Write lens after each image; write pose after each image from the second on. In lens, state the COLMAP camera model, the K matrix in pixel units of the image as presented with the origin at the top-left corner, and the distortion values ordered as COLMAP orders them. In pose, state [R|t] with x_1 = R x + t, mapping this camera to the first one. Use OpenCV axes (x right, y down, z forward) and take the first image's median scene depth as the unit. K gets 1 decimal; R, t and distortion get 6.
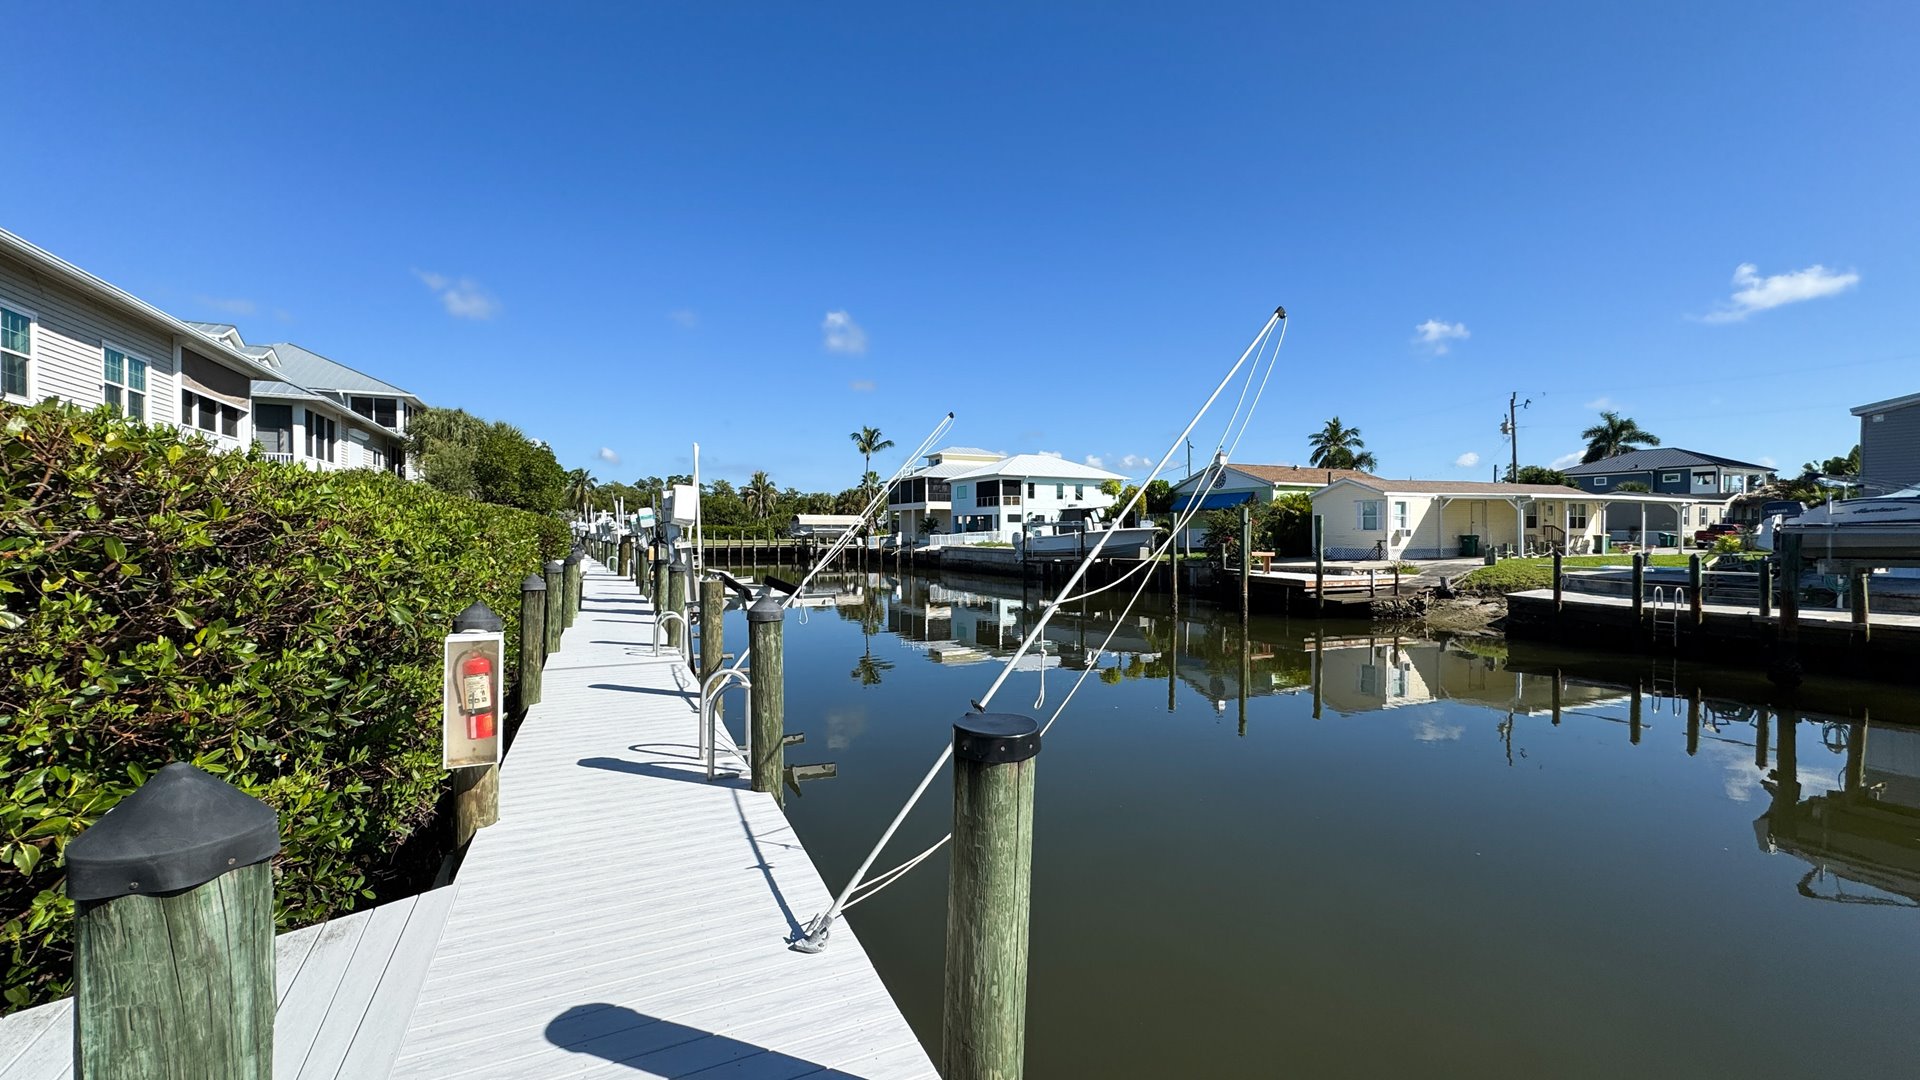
lens RADIAL K [[765.5, 0, 948.4], [0, 765.5, 535.7], [0, 0, 1]] dist [-0.003442, 0.000892]
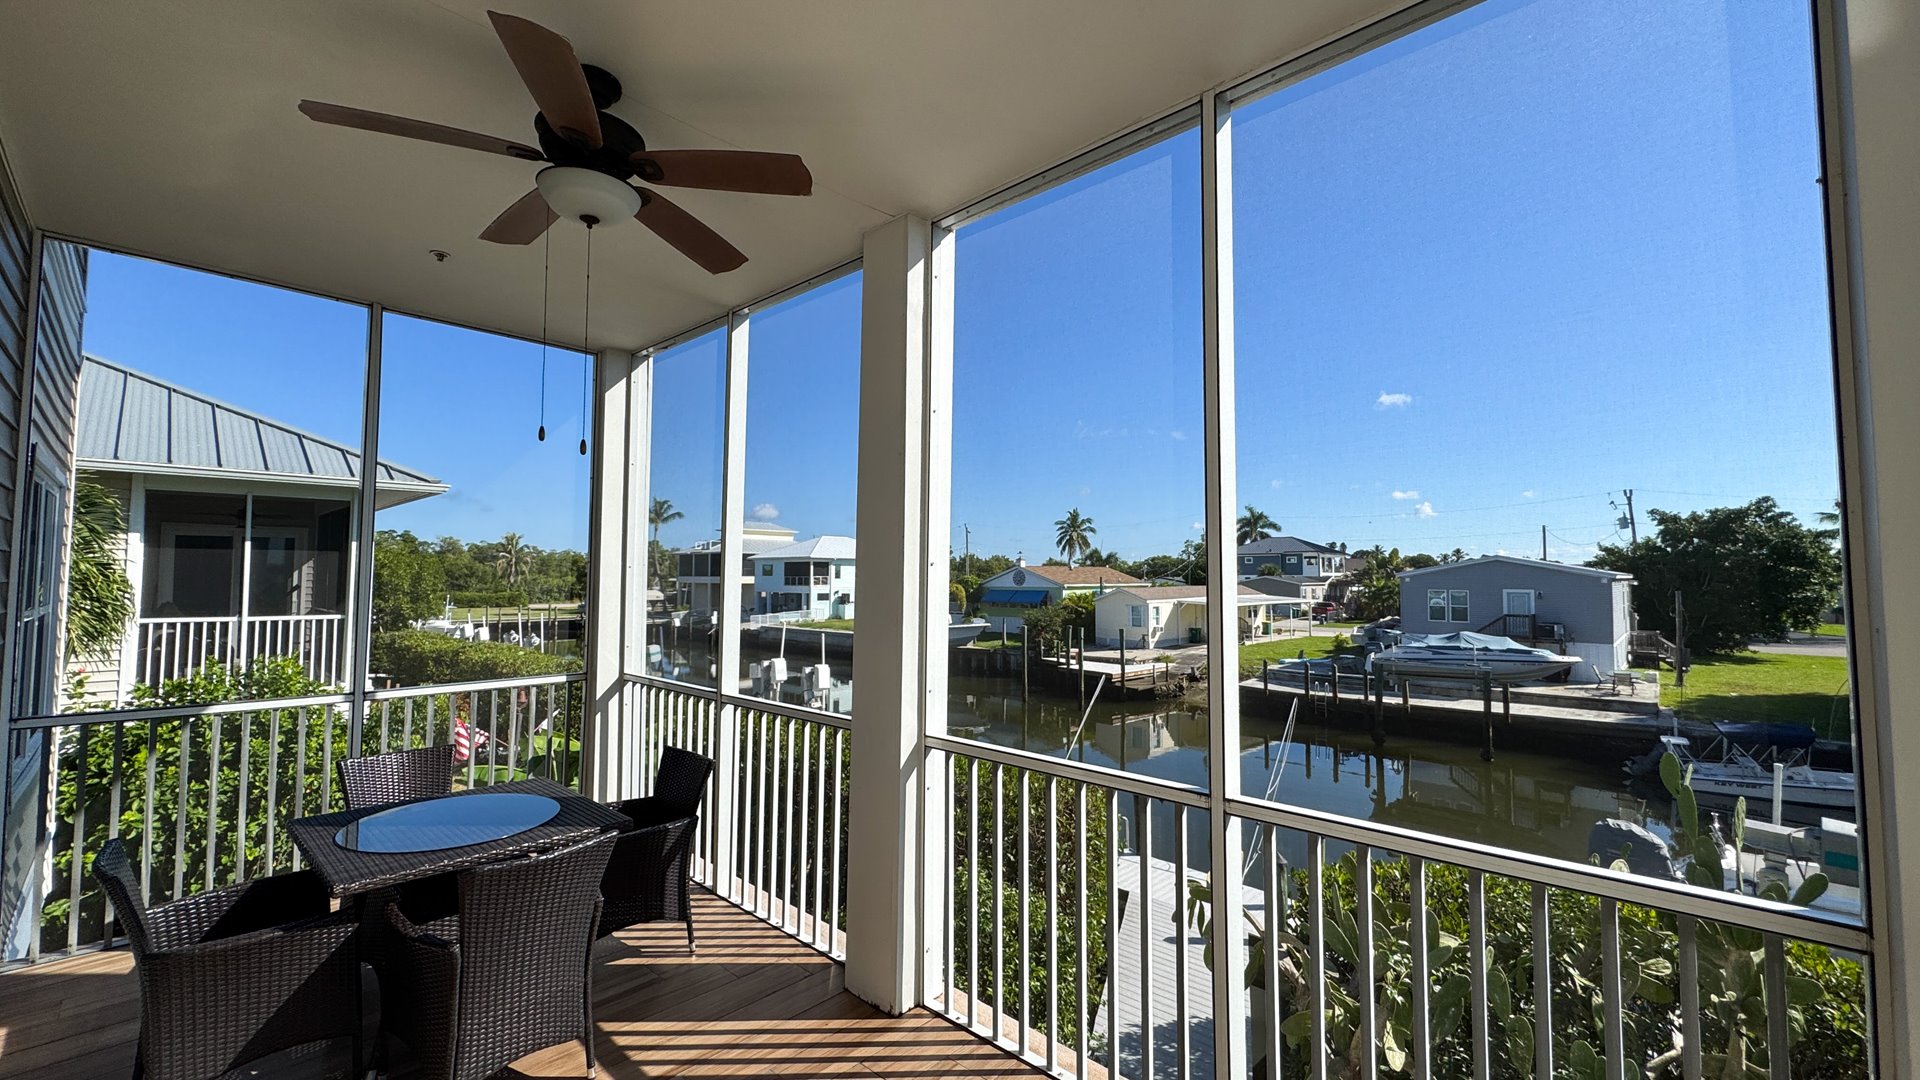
lens RADIAL K [[765.5, 0, 960.0], [0, 765.5, 536.4], [0, 0, 1]] dist [-0.003442, 0.000892]
pose [[0.935793, 0.024823, 0.351675, -0.225500], [-0.002901, 0.998027, -0.062726, -0.079423], [-0.352538, 0.057679, 0.934018, -0.176274]]
